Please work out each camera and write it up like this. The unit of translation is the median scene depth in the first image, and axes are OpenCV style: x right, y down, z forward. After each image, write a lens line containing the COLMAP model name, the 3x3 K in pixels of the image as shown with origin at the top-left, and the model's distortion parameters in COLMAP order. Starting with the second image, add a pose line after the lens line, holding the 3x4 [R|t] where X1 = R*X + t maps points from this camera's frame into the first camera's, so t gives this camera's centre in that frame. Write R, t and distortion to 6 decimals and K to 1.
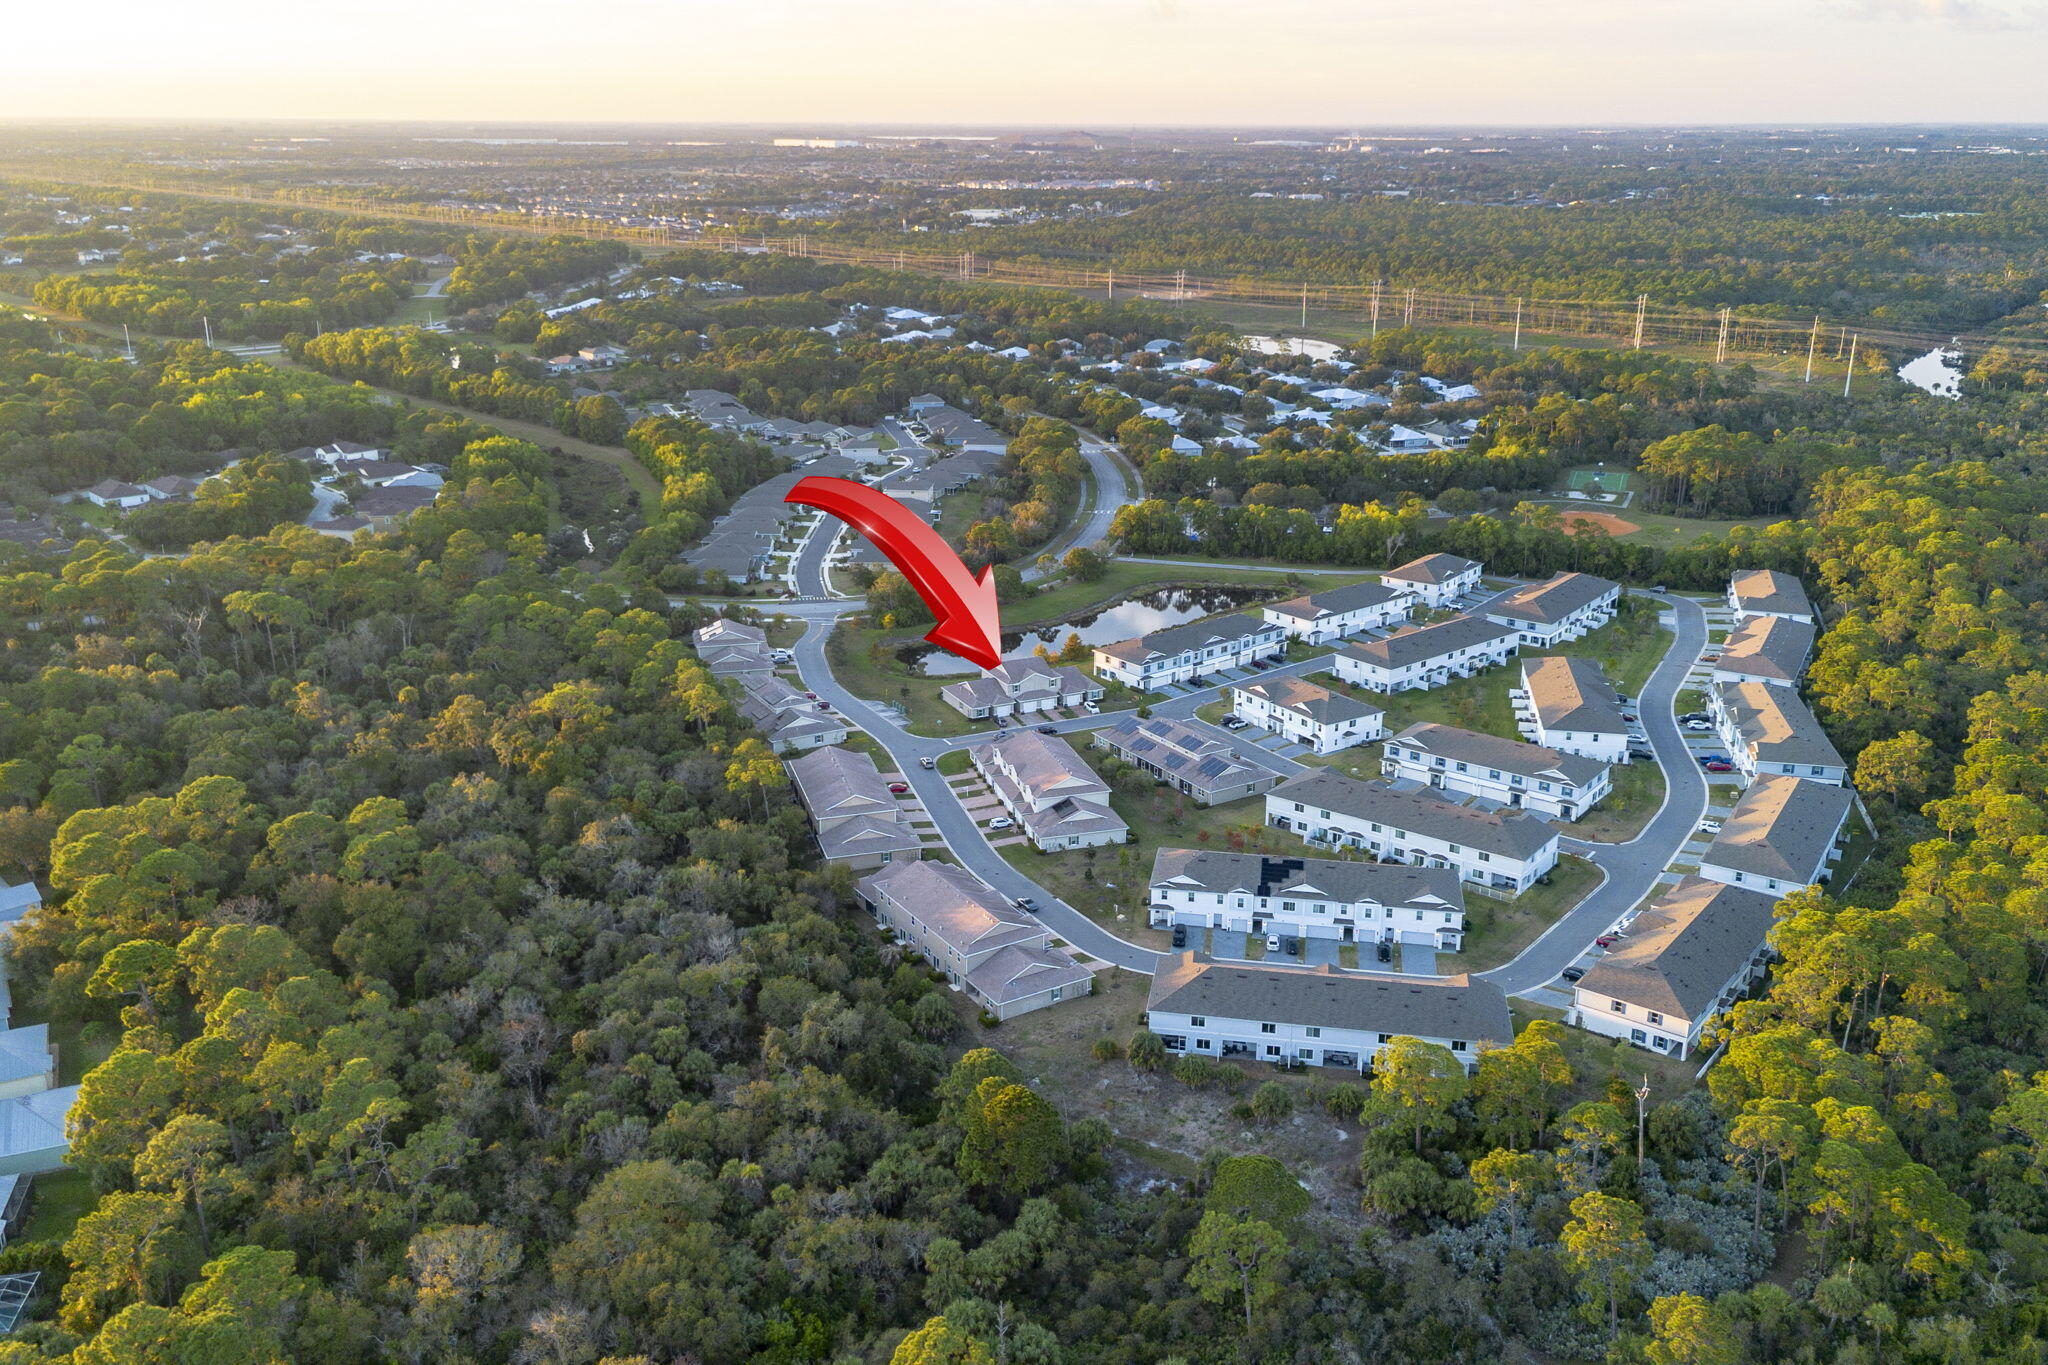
lens RADIAL K [[1721.9, 0, 1030.1], [0, 1721.9, 680.9], [0, 0, 1]] dist [0.036929, -0.007629]
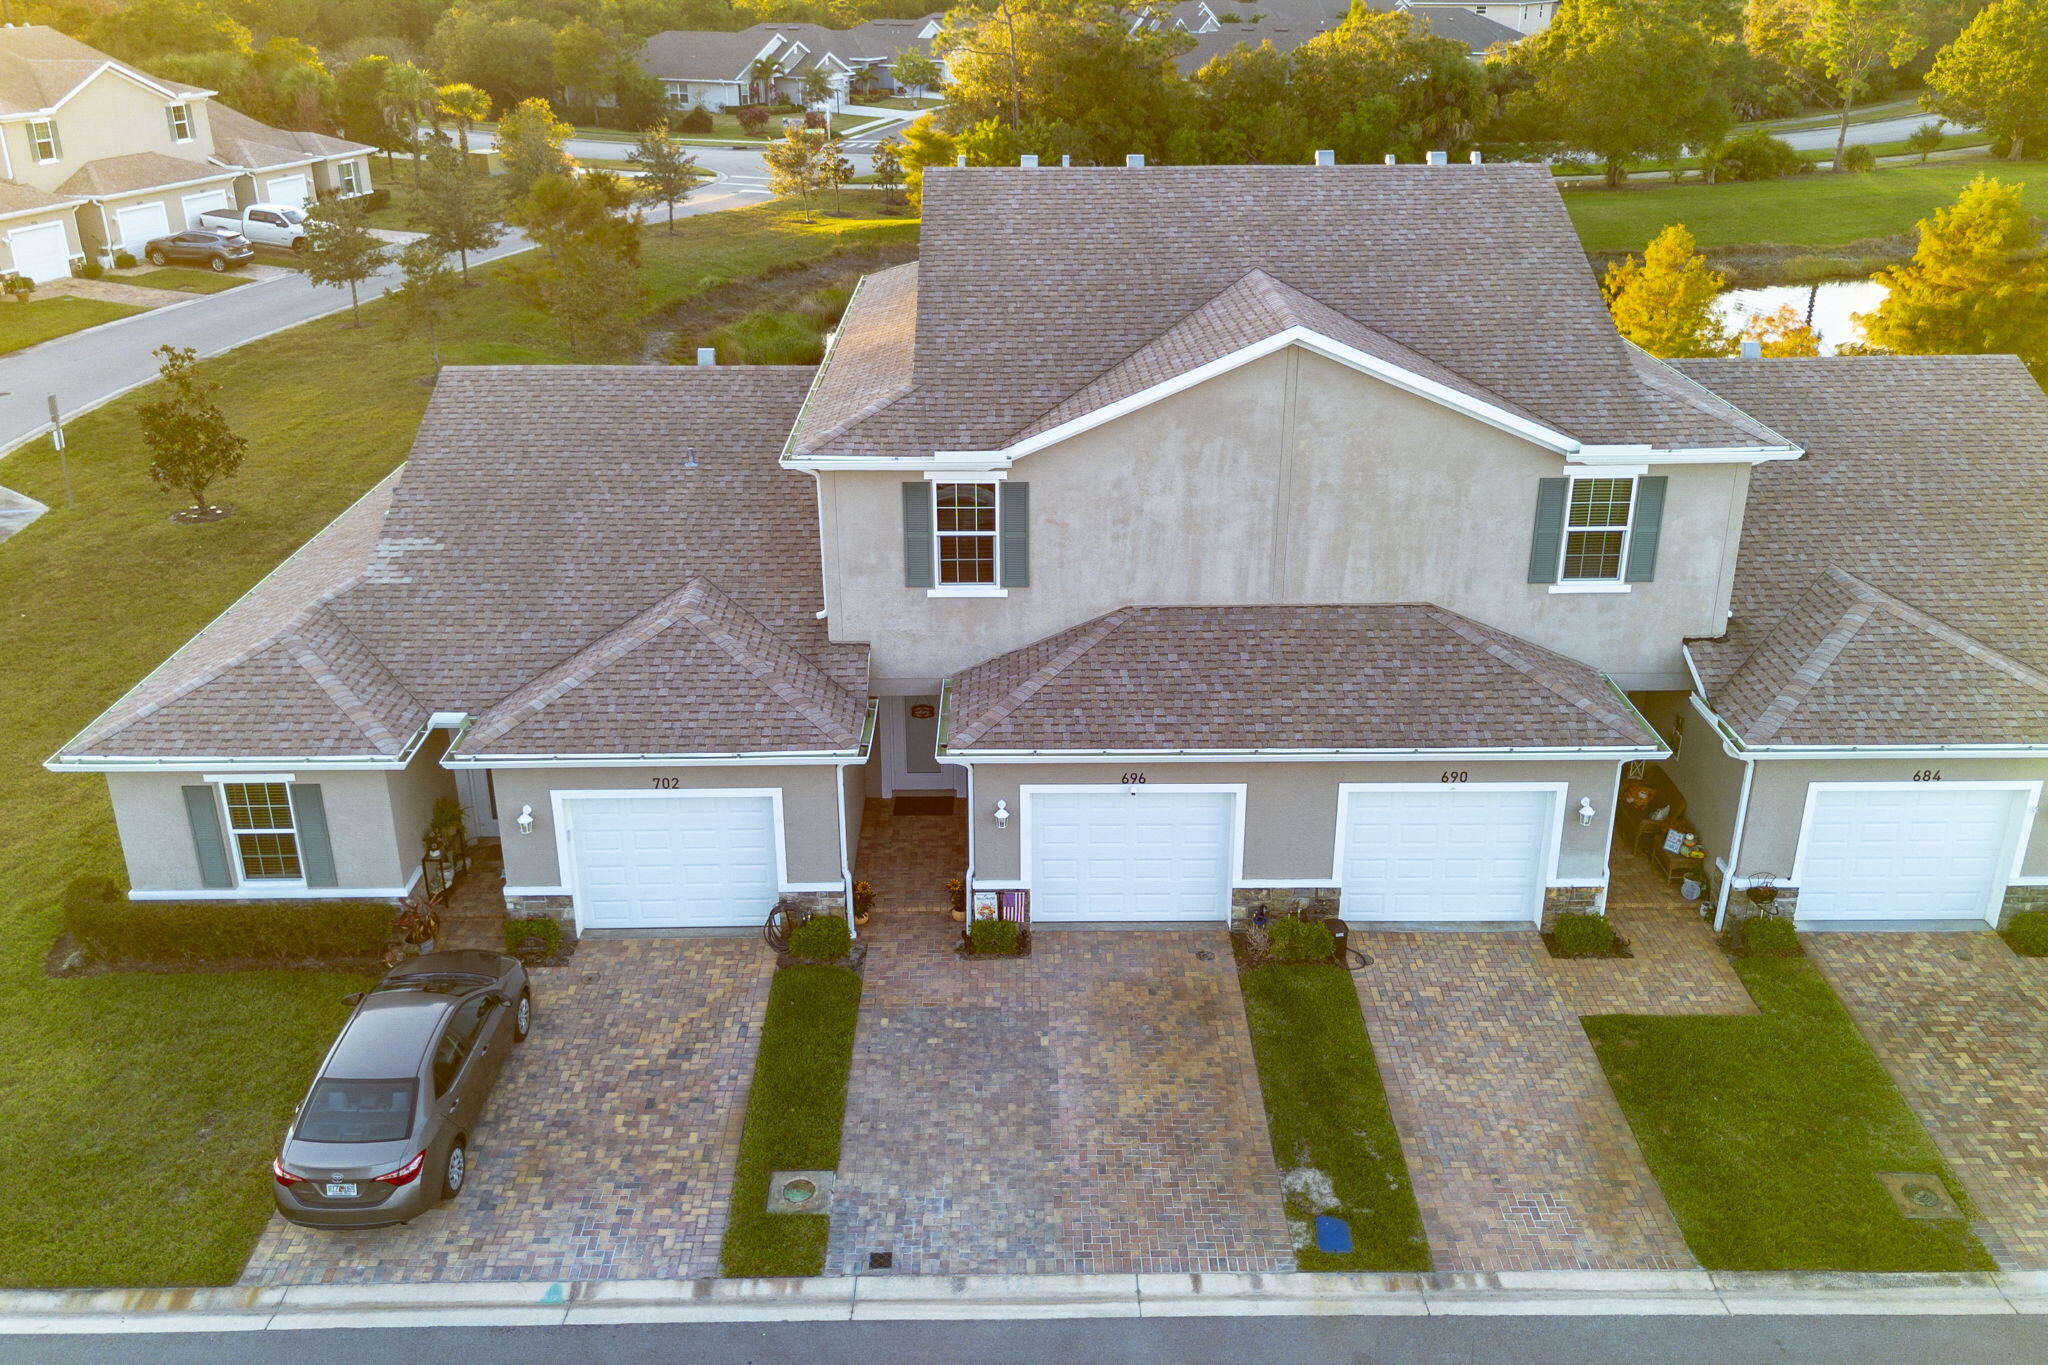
lens RADIAL K [[1718.6, 0, 1030.2], [0, 1718.6, 680.0], [0, 0, 1]] dist [0.058055, -0.058510]
pose [[0.906476, 0.158544, -0.391362, 0.020230], [-0.129124, 0.986516, 0.100568, 0.002890], [0.402029, -0.040628, 0.914725, 0.938236]]
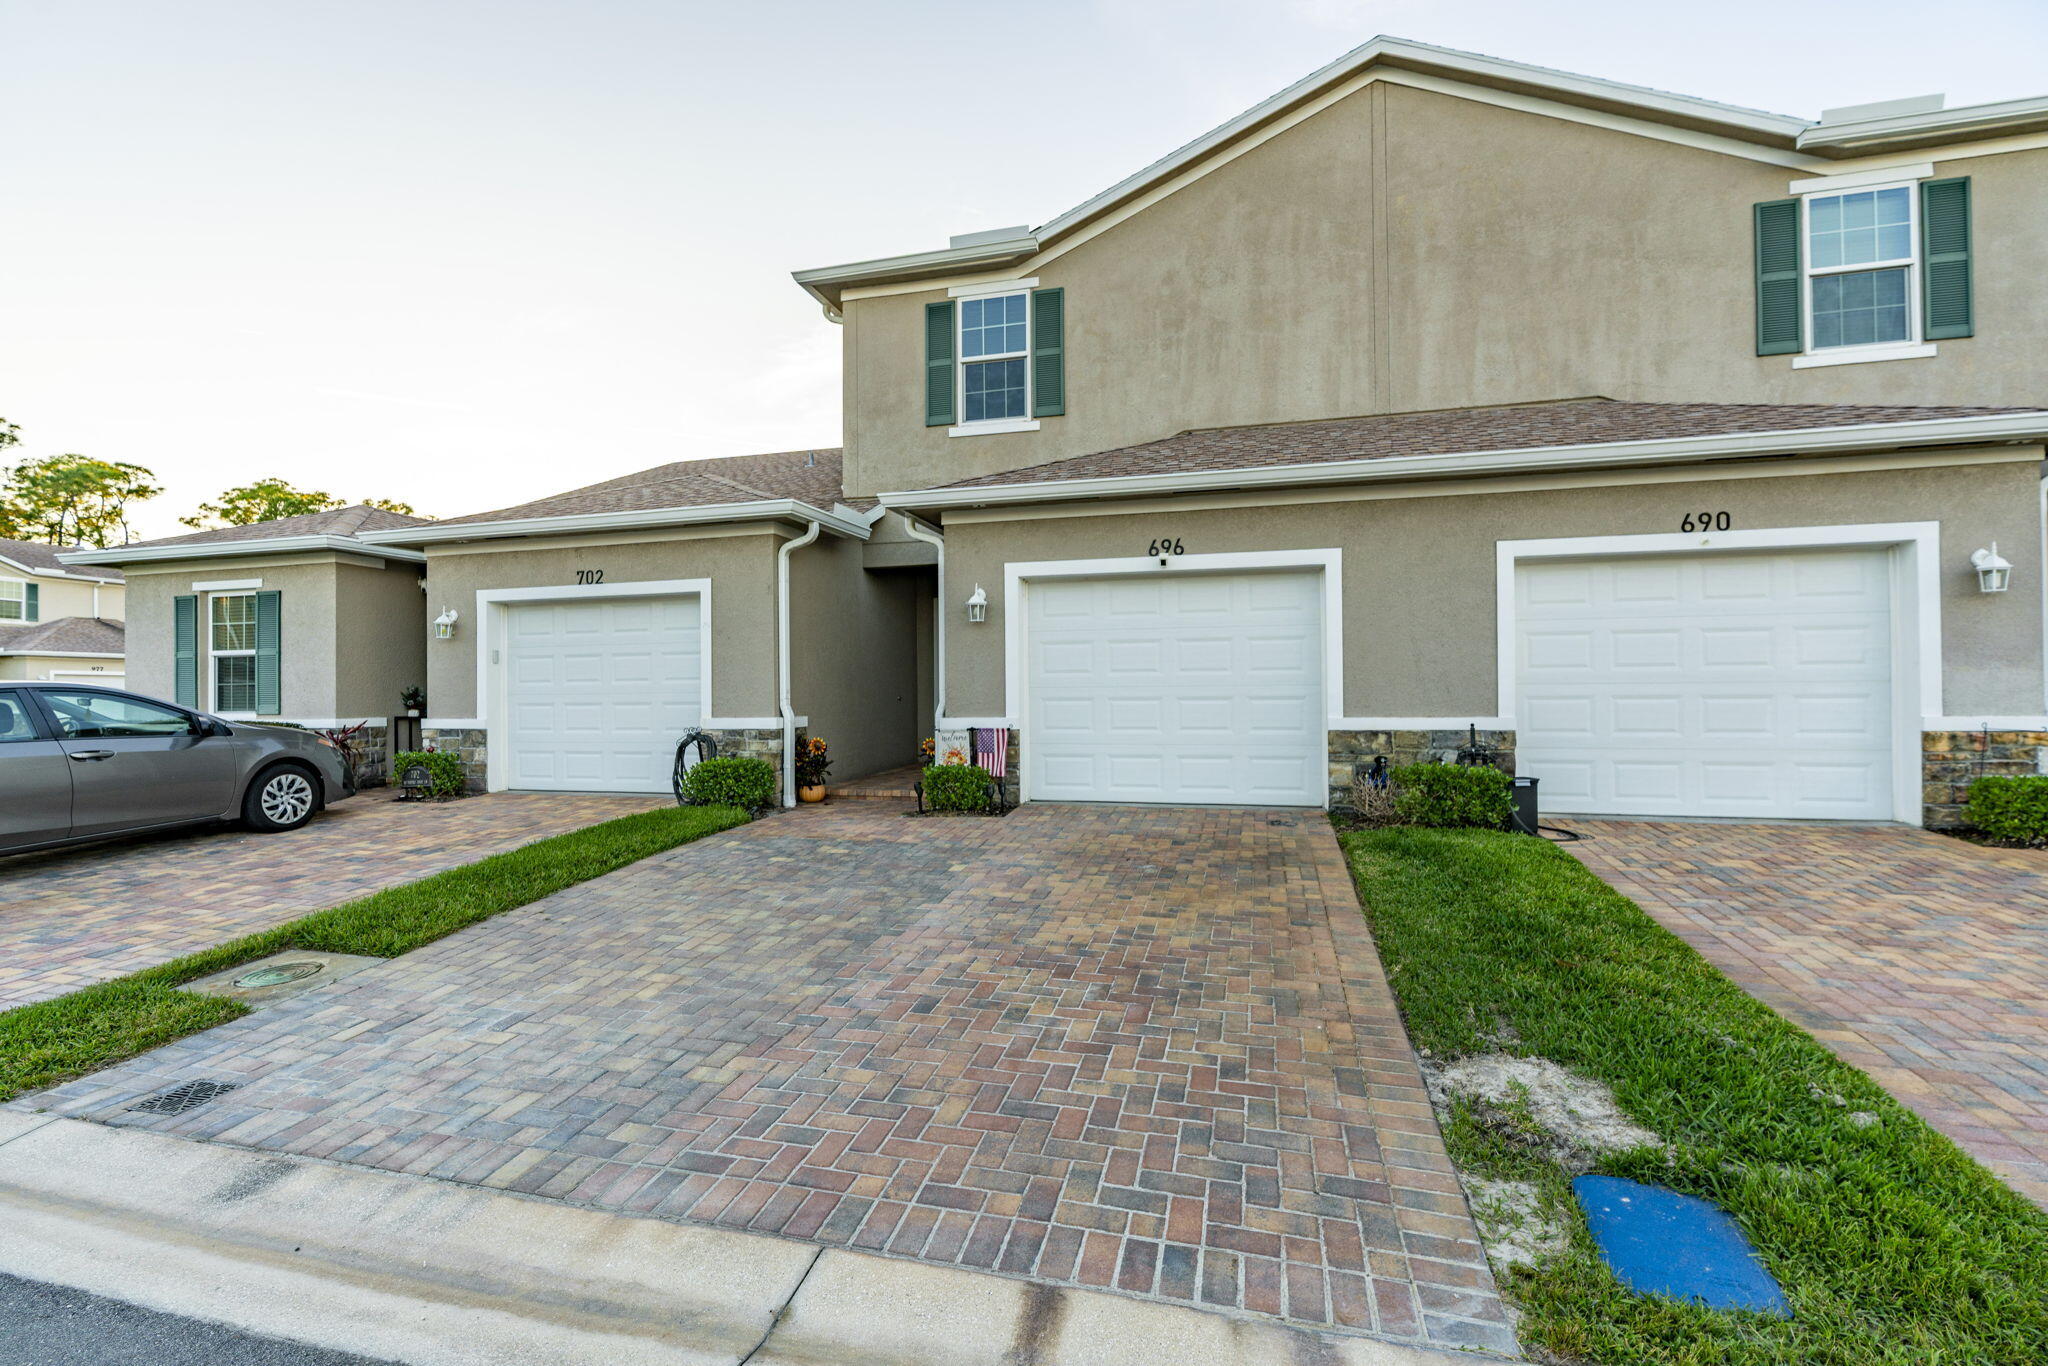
lens RADIAL K [[914.5, 0, 1013.9], [0, 914.5, 688.7], [0, 0, 1]] dist [-0.015347, 0.006227]
pose [[0.758581, -0.013754, -0.651433, 0.011733], [-0.197285, 0.948000, -0.249750, 0.021750], [0.620994, 0.317974, 0.716421, 0.978827]]
